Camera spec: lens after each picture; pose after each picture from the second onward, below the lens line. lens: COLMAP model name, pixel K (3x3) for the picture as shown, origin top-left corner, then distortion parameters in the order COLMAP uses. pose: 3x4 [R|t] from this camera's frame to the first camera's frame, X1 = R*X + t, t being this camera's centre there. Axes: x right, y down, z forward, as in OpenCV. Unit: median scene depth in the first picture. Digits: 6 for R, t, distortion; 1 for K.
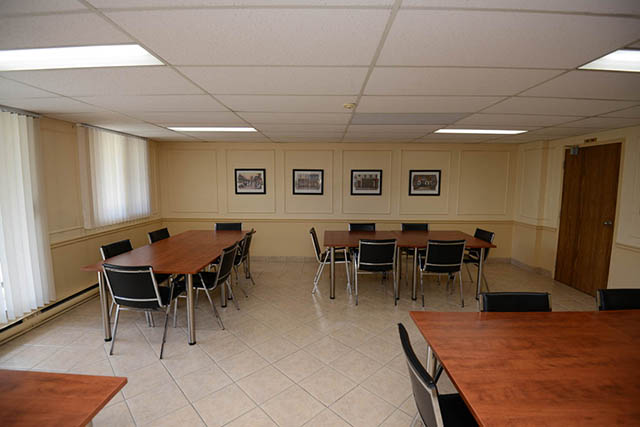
lens RADIAL K [[293.1, 0, 320.0], [0, 293.1, 213.5], [0, 0, 1]] dist [0.000198, 0.000000]
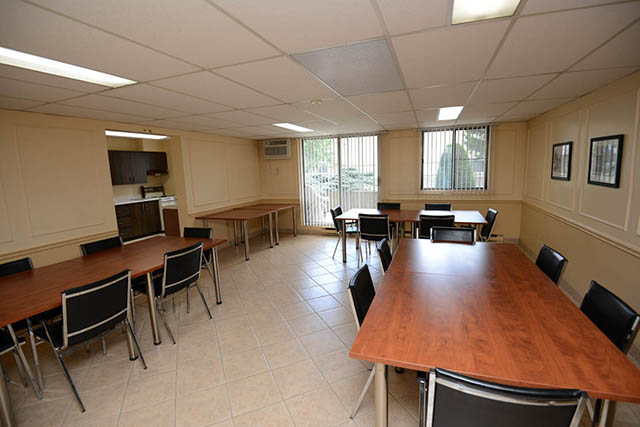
lens RADIAL K [[320.1, 0, 320.0], [0, 320.1, 213.5], [0, 0, 1]] dist [-0.000592, -0.000277]
pose [[0.321314, -0.161491, 0.933101, -0.248478], [0.167140, 0.979554, 0.111975, -0.041784], [-0.932106, 0.119980, 0.341736, 0.345301]]
